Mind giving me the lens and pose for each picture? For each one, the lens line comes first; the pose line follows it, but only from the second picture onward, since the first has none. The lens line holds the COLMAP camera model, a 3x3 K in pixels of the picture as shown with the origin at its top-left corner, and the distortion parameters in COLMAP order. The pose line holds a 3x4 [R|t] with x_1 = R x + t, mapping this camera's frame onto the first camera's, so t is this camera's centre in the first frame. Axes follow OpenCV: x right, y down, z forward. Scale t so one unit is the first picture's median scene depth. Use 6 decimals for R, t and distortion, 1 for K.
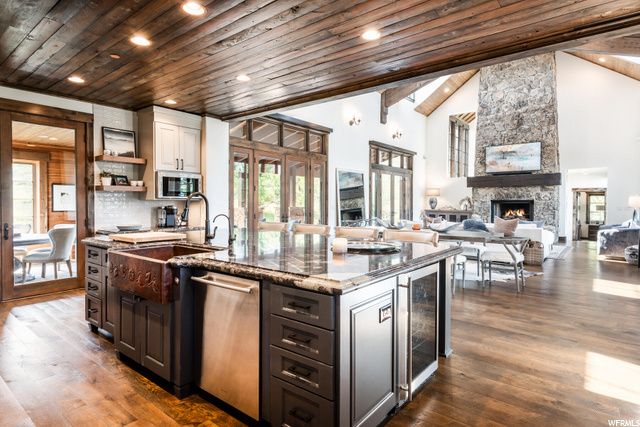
lens RADIAL K [[364.8, 0, 275.3], [0, 364.8, 210.4], [0, 0, 1]] dist [0.000987, -0.006789]
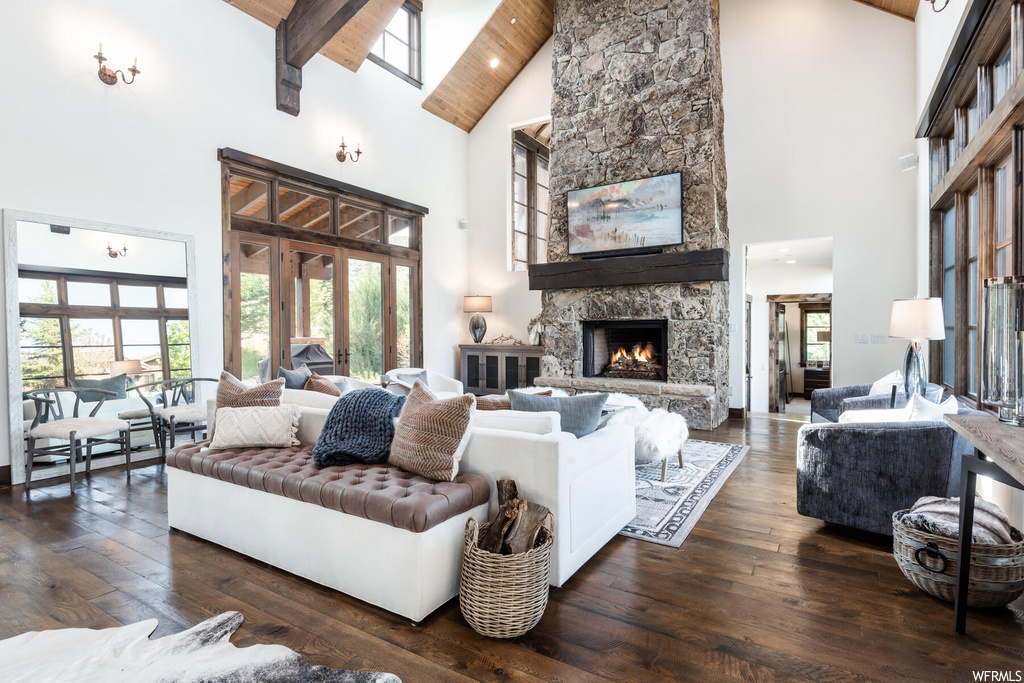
lens RADIAL K [[533.8, 0, 491.8], [0, 533.8, 340.4], [0, 0, 1]] dist [0.011536, -0.002560]
pose [[0.986435, -0.010043, 0.163847, 0.397834], [0.010679, 0.999938, -0.003002, -0.005226], [-0.163807, 0.004711, 0.986481, 0.426653]]
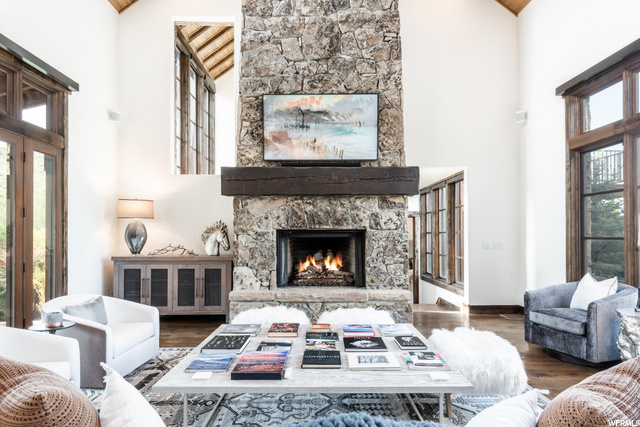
lens RADIAL K [[399.7, 0, 317.6], [0, 399.7, 231.6], [0, 0, 1]] dist [0.021015, -0.002669]
pose [[0.721523, 0.002274, 0.692387, 0.324930], [0.021492, 0.999439, -0.025679, -0.014057], [-0.692057, 0.033409, 0.721070, 0.661658]]
